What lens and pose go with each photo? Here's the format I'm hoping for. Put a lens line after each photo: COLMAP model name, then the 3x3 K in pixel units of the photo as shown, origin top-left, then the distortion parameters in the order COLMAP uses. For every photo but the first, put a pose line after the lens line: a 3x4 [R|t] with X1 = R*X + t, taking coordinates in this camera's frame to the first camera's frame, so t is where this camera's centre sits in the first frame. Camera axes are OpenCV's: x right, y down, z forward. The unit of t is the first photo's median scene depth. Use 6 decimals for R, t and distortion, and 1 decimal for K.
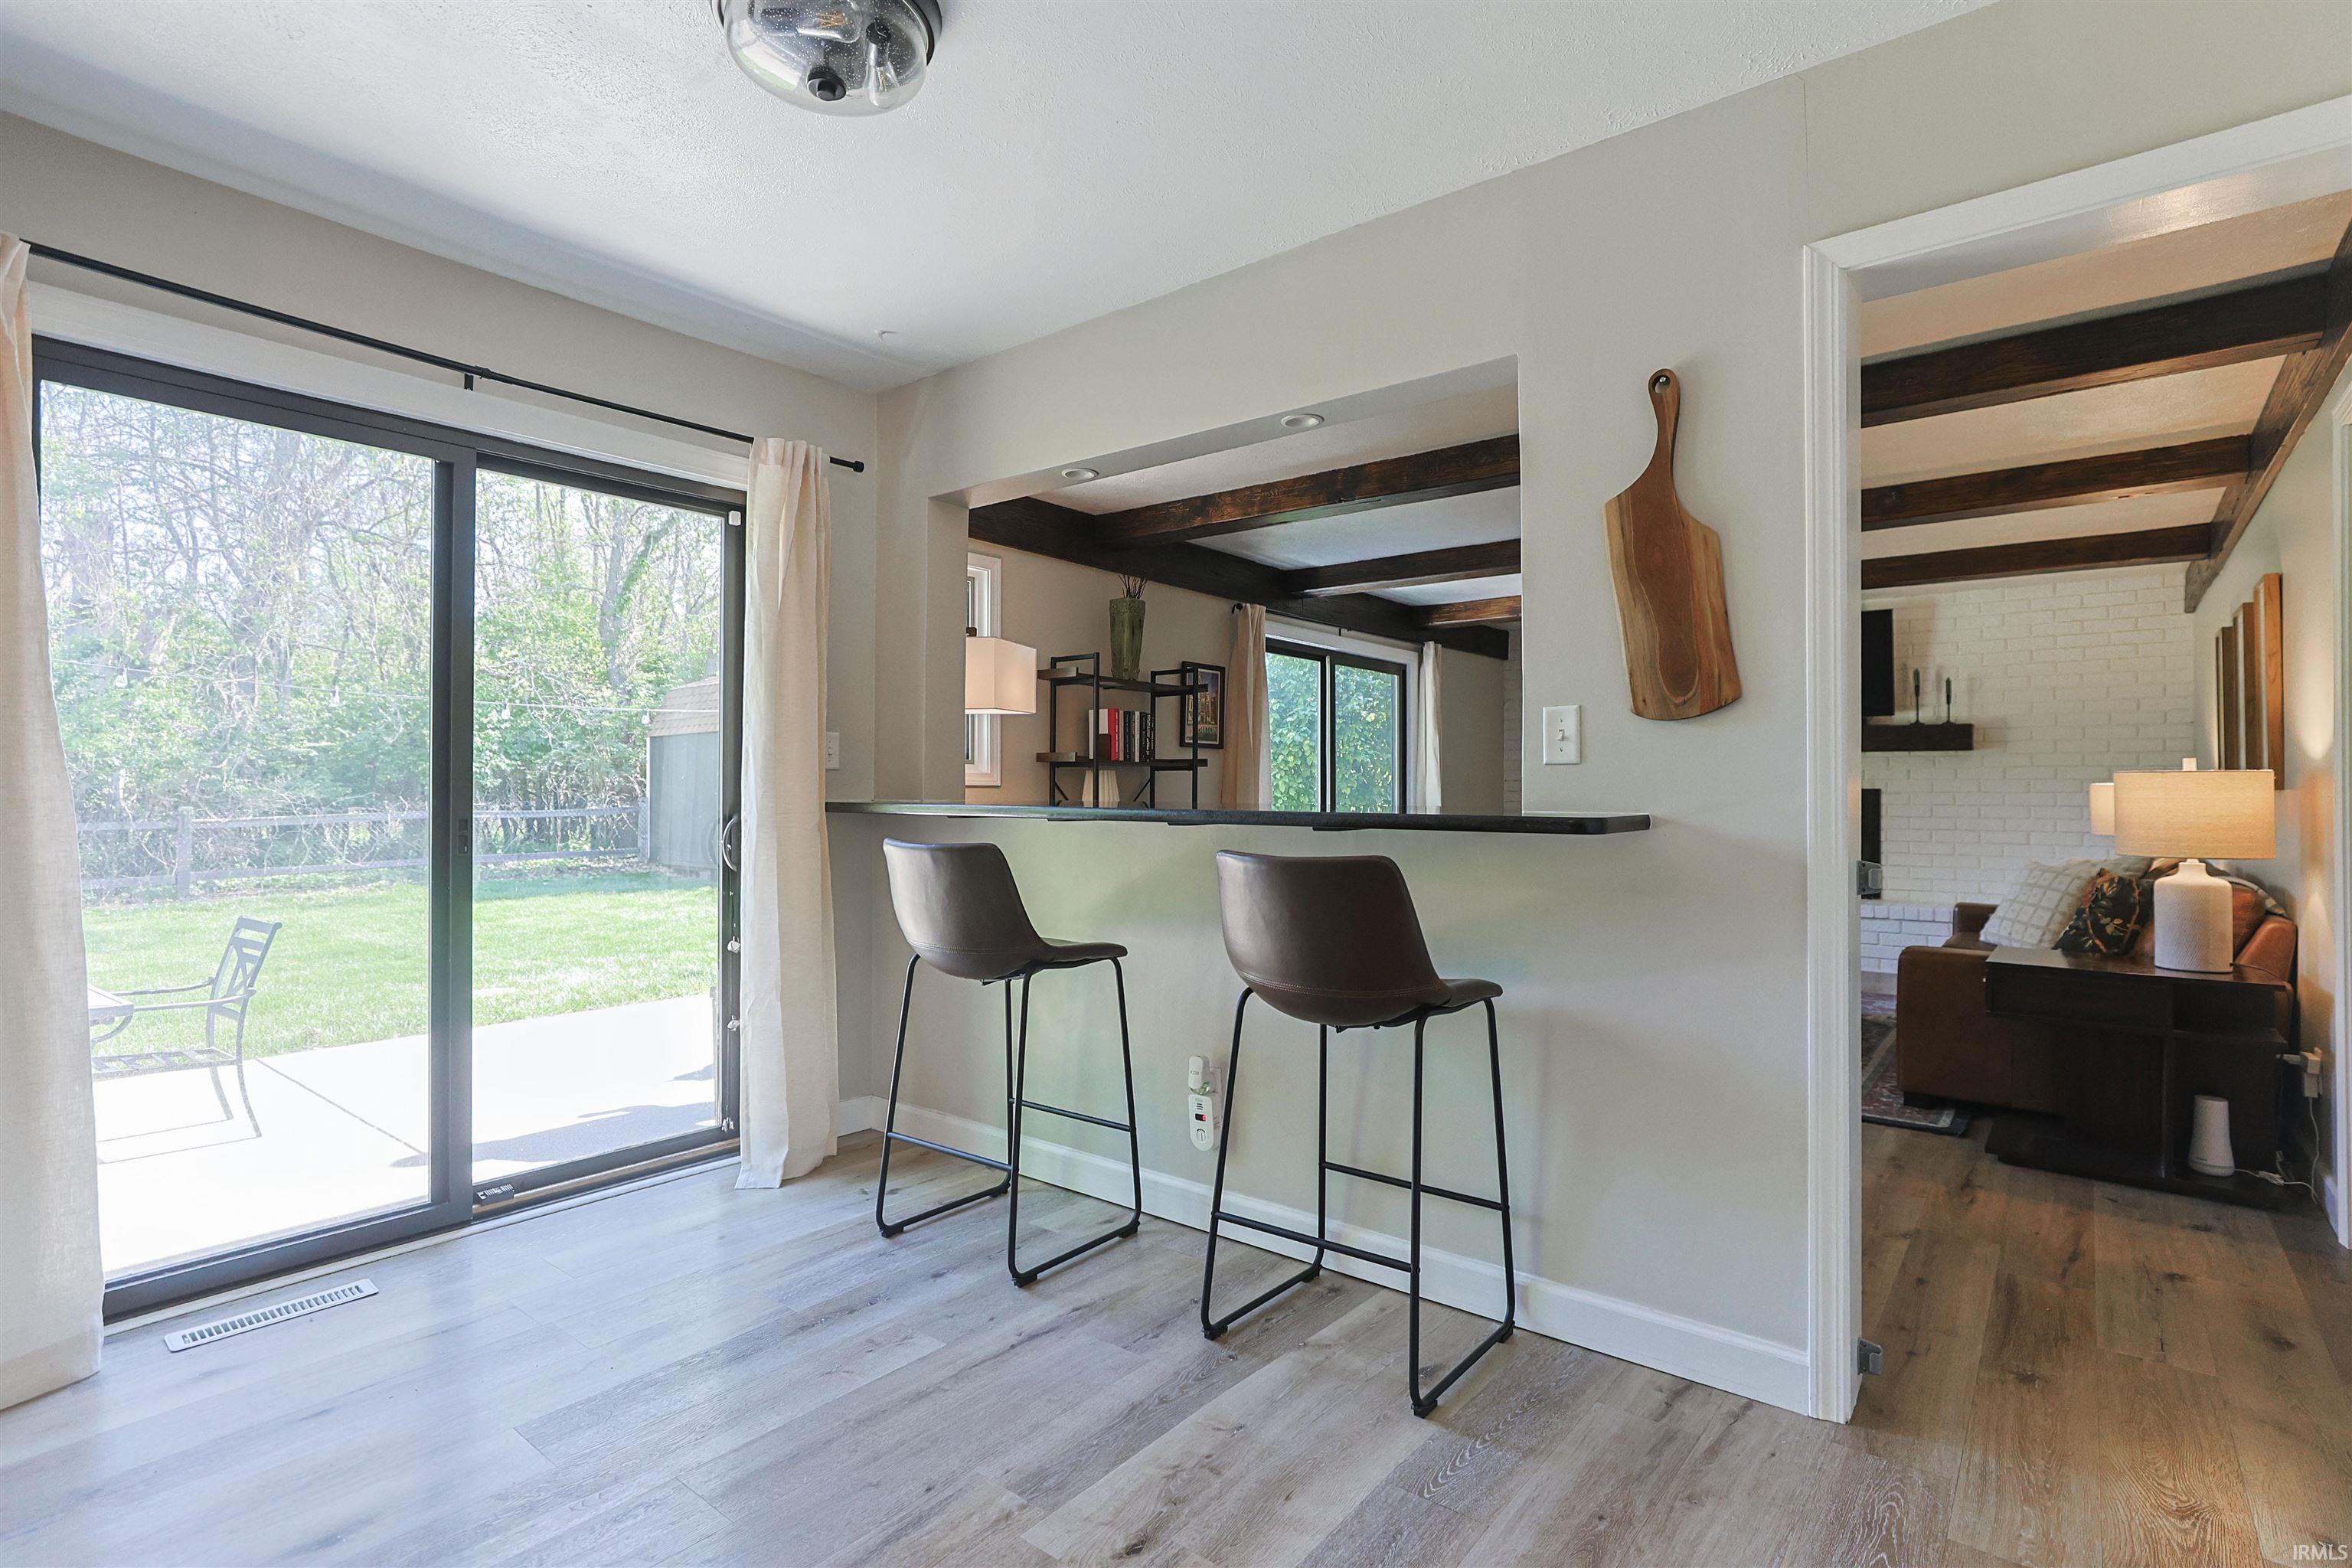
lens RADIAL K [[1127.2, 0, 1227.6], [0, 1127.2, 809.3], [0, 0, 1]] dist [-0.020764, 0.005758]
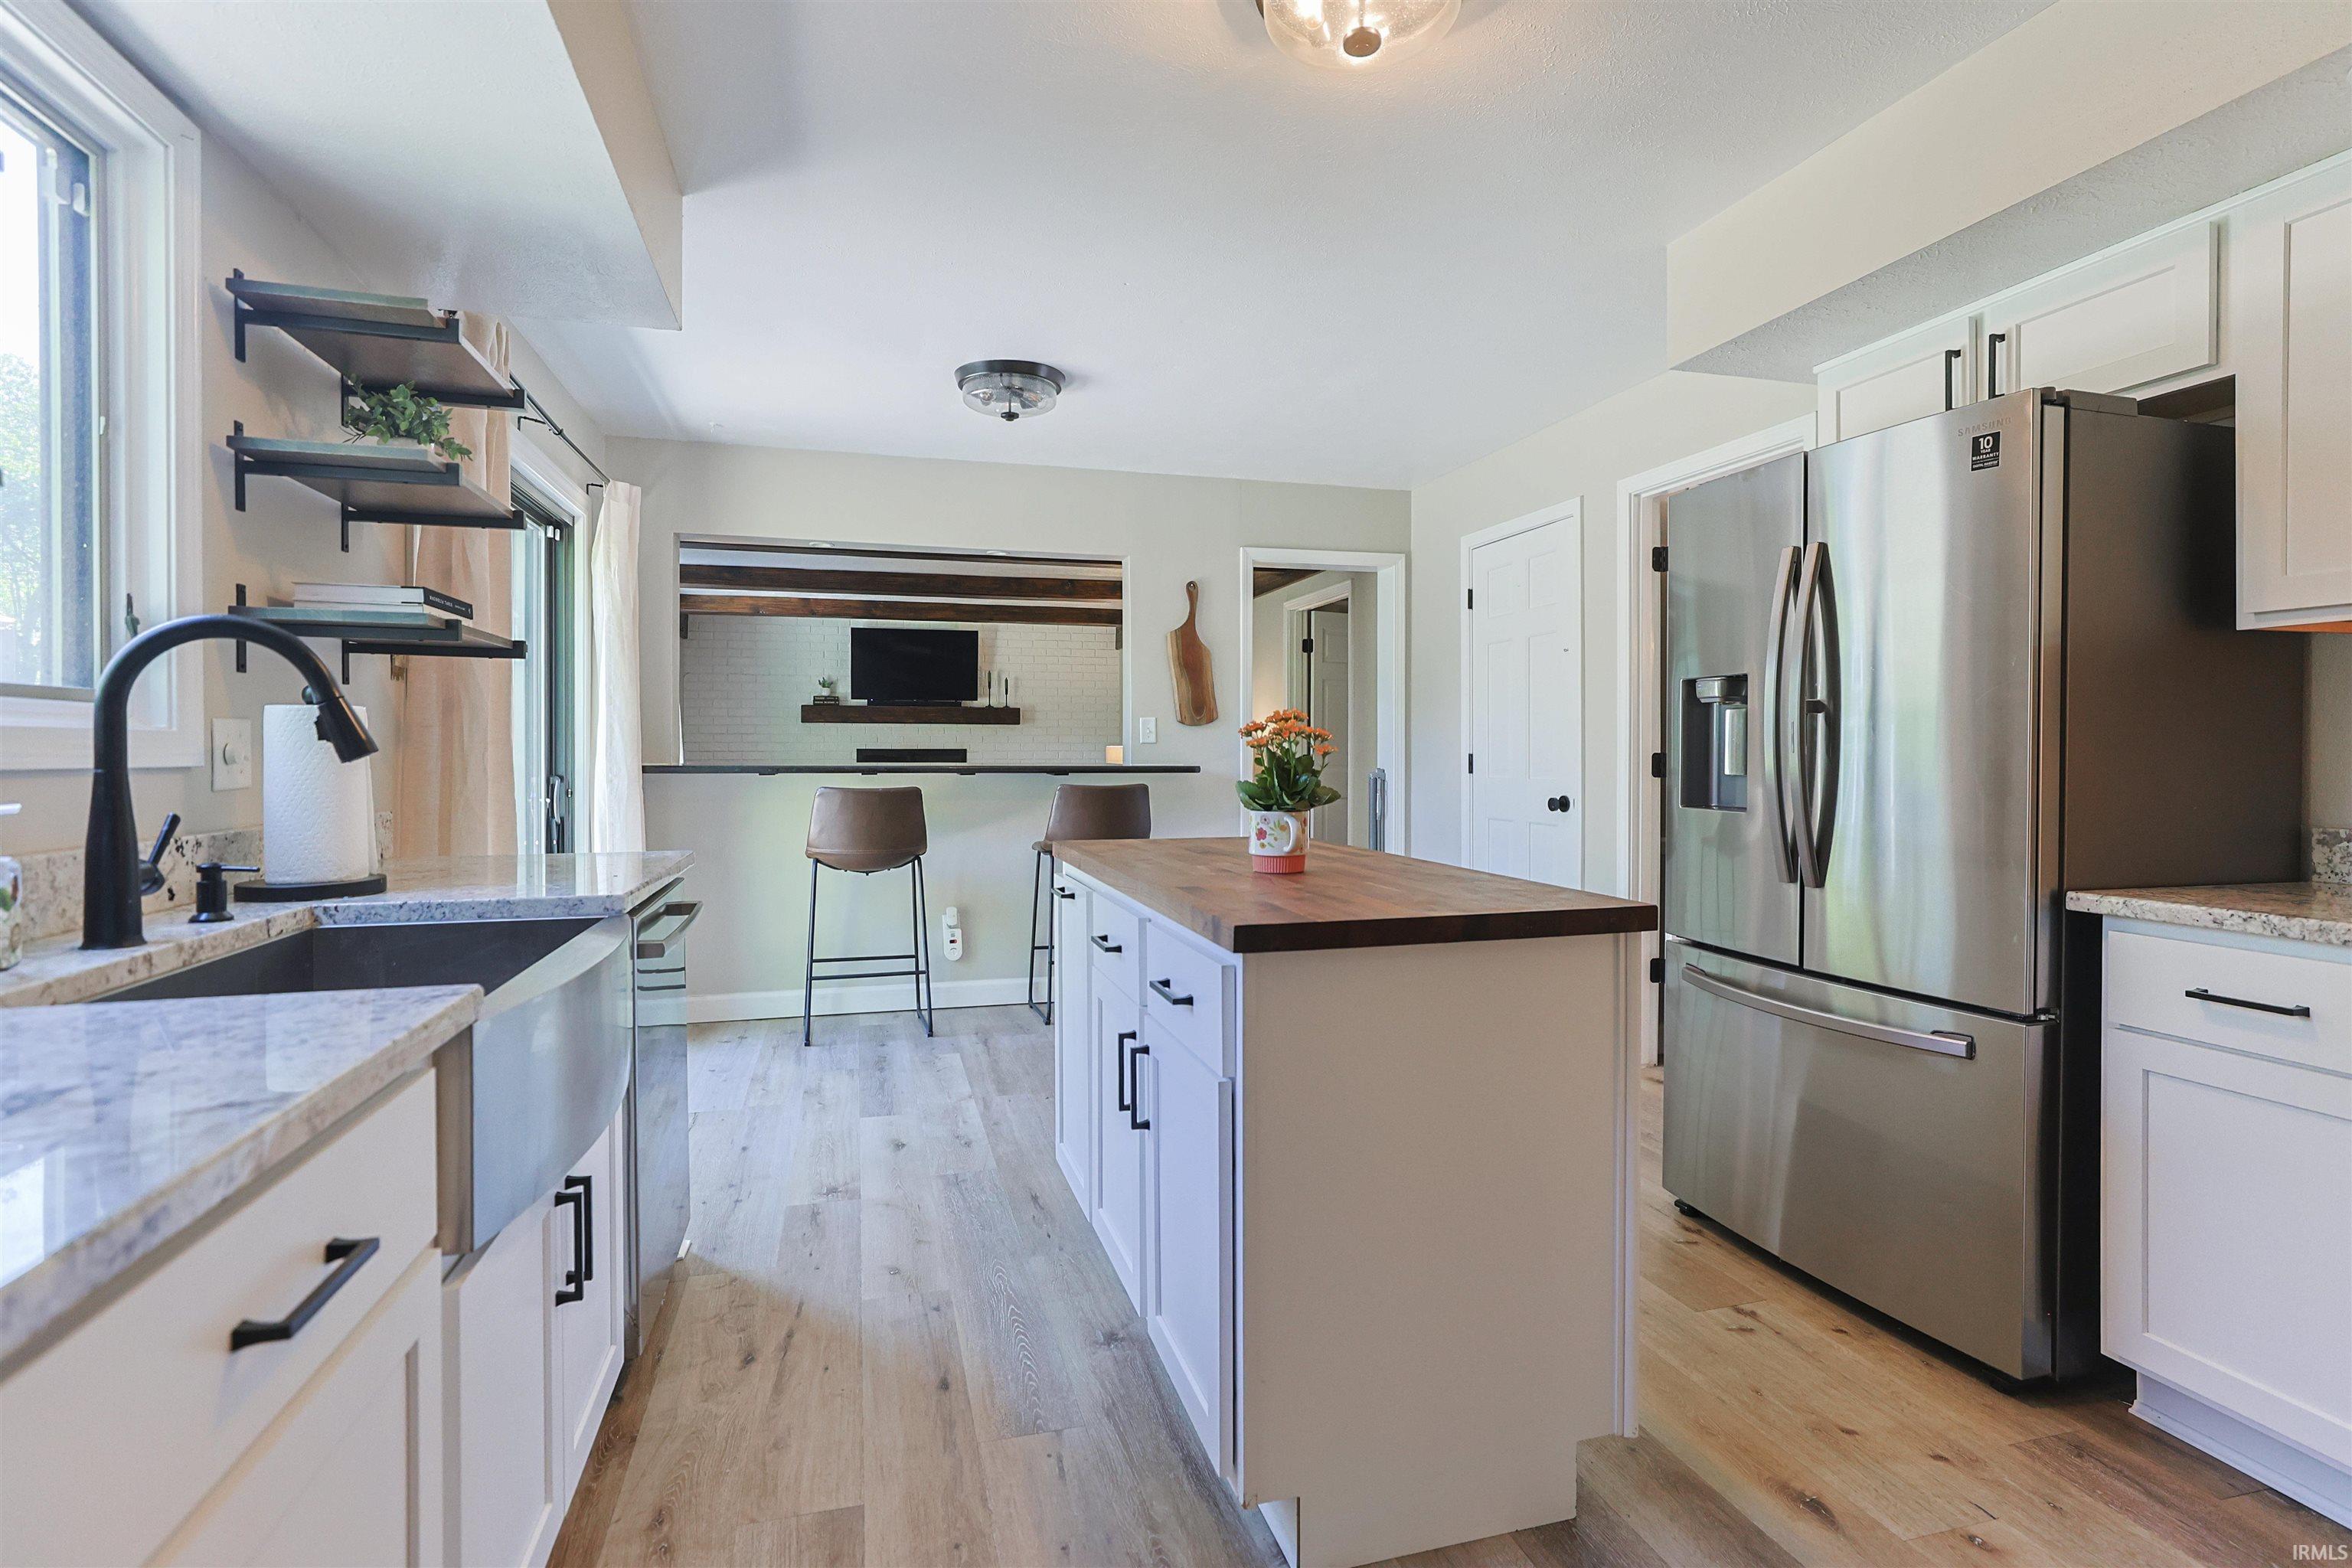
lens RADIAL K [[1127.2, 0, 1176.4], [0, 1127.2, 774.7], [0, 0, 1]] dist [-0.020764, 0.005758]
pose [[0.616837, -0.016850, 0.786911, -0.576768], [0.011244, 0.999857, 0.012596, -0.002584], [-0.787011, 0.001078, 0.616938, -0.173863]]
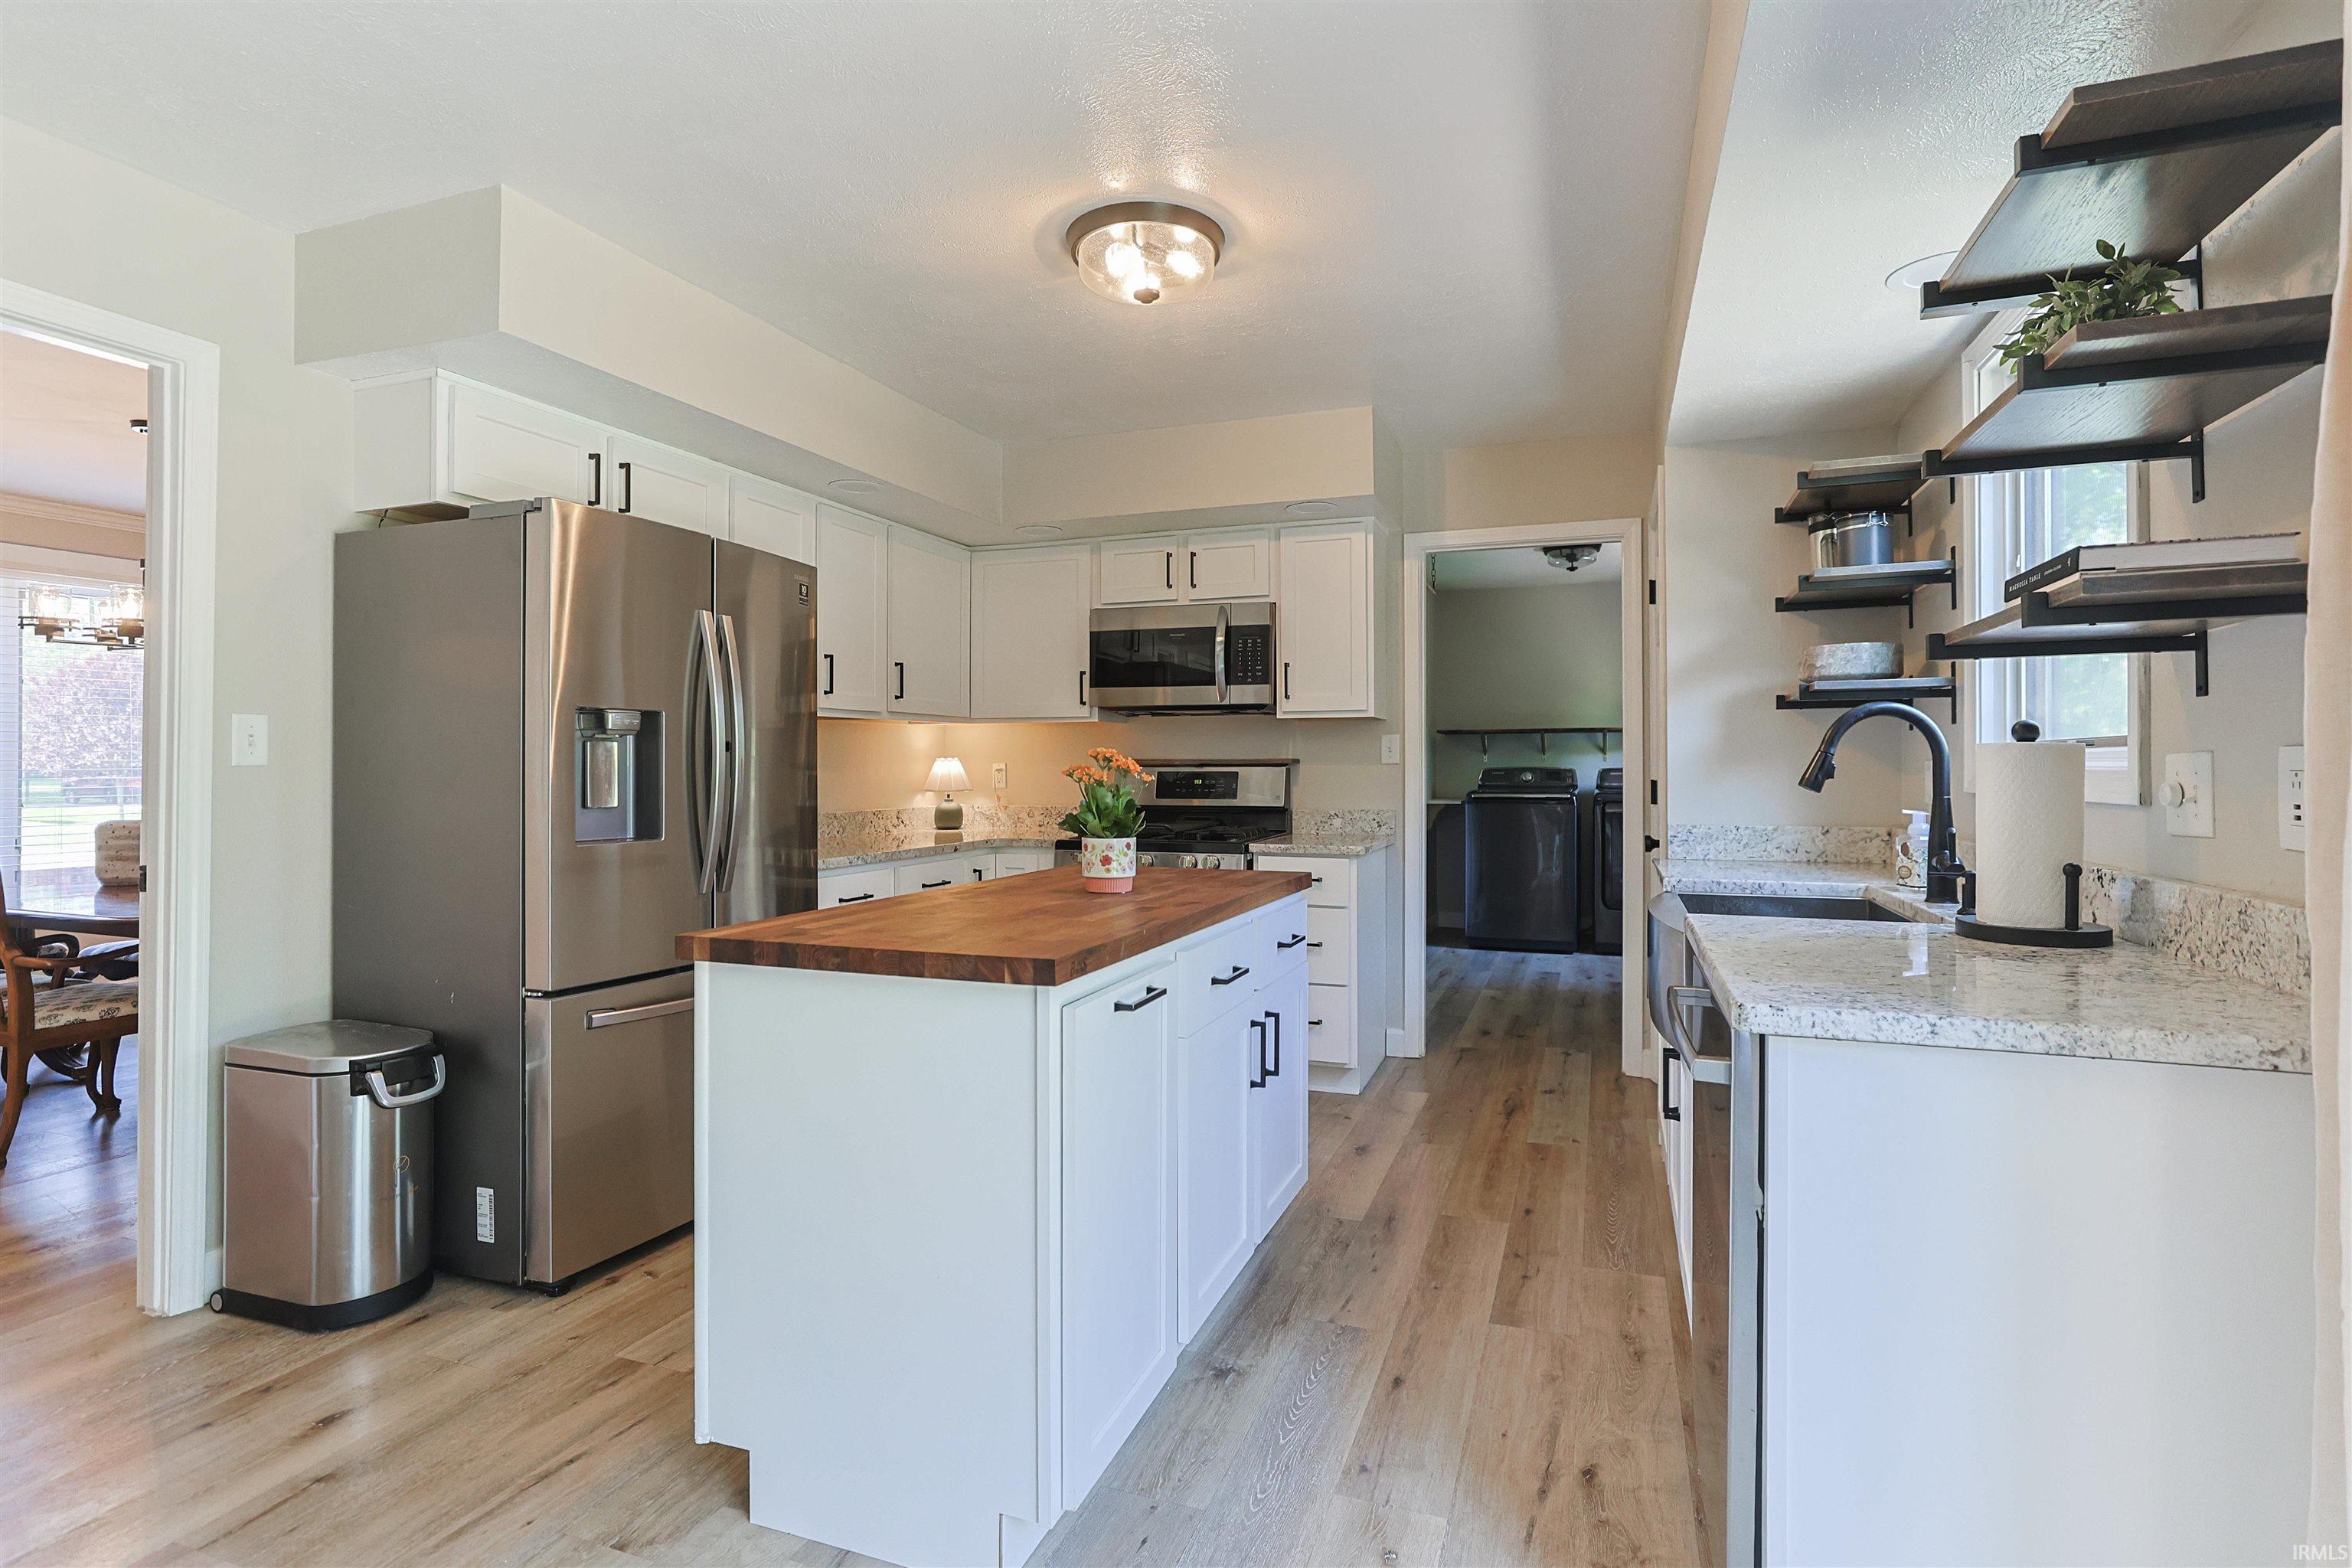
lens RADIAL K [[1127.2, 0, 1162.5], [0, 1127.2, 764.9], [0, 0, 1]] dist [-0.020764, 0.005758]
pose [[-0.967425, 0.002115, -0.253148, -0.192952], [-0.000732, 0.999938, 0.011149, -0.017678], [0.253156, 0.010971, -0.967363, 0.417618]]
